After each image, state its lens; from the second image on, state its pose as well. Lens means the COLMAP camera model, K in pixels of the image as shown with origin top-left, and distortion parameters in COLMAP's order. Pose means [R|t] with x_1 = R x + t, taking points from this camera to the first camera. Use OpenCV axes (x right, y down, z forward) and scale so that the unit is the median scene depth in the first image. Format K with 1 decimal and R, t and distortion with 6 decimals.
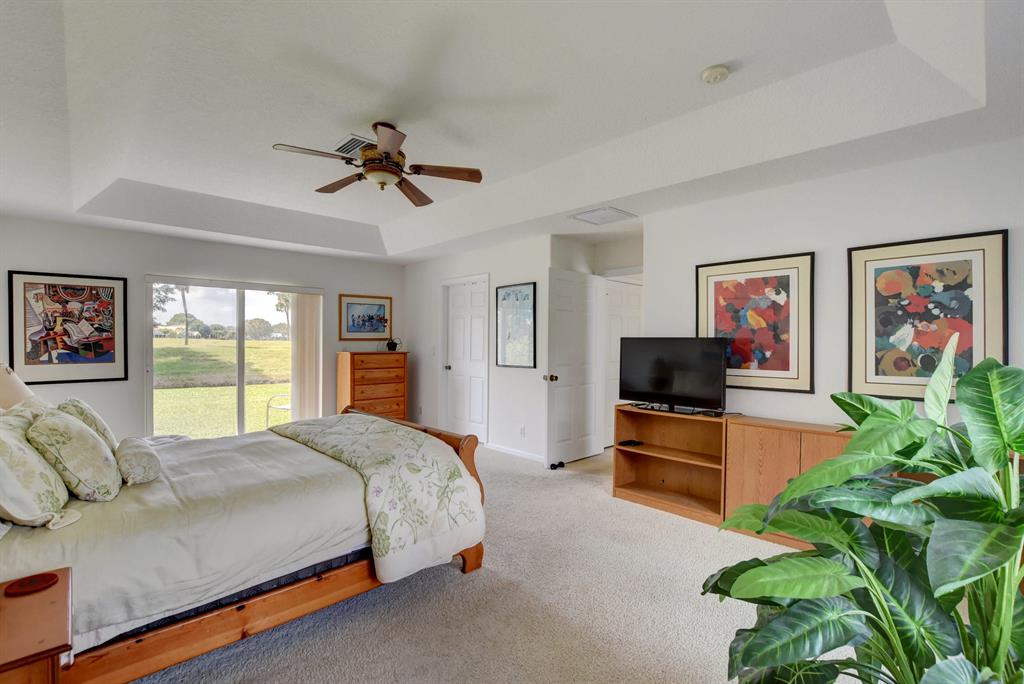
lens RADIAL K [[466.3, 0, 519.1], [0, 466.3, 342.4], [0, 0, 1]] dist [-0.032064, 0.001643]
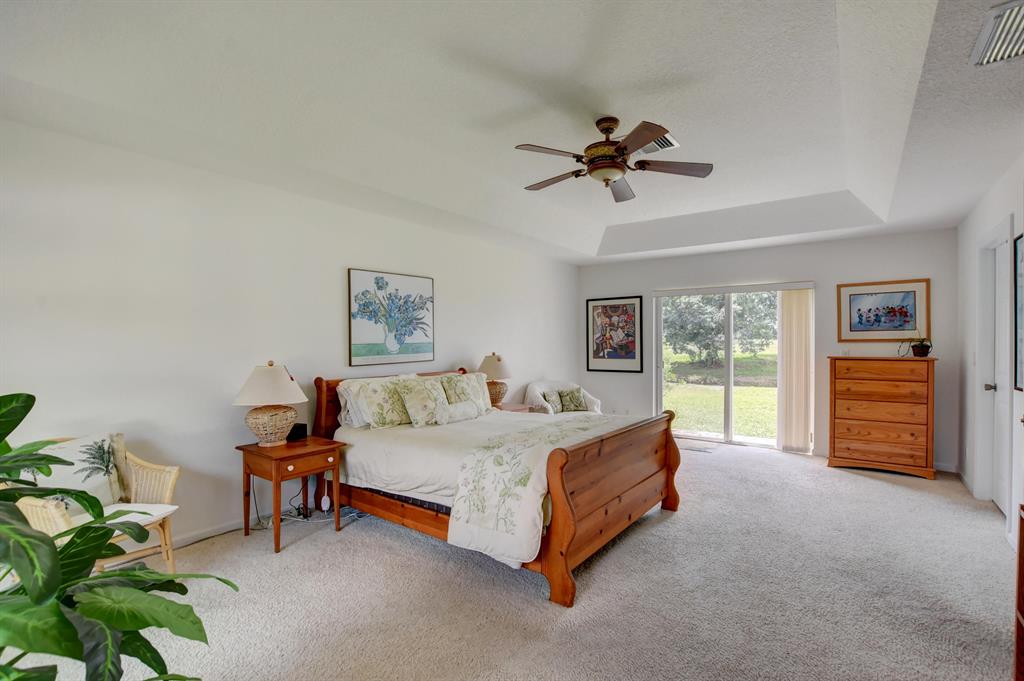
lens RADIAL K [[466.3, 0, 519.1], [0, 466.3, 340.9], [0, 0, 1]] dist [-0.032064, 0.001643]
pose [[0.162964, -0.006585, -0.986610, 0.431340], [-0.001580, 0.999975, -0.006936, 0.000332], [0.986631, 0.002689, 0.162949, 0.444922]]
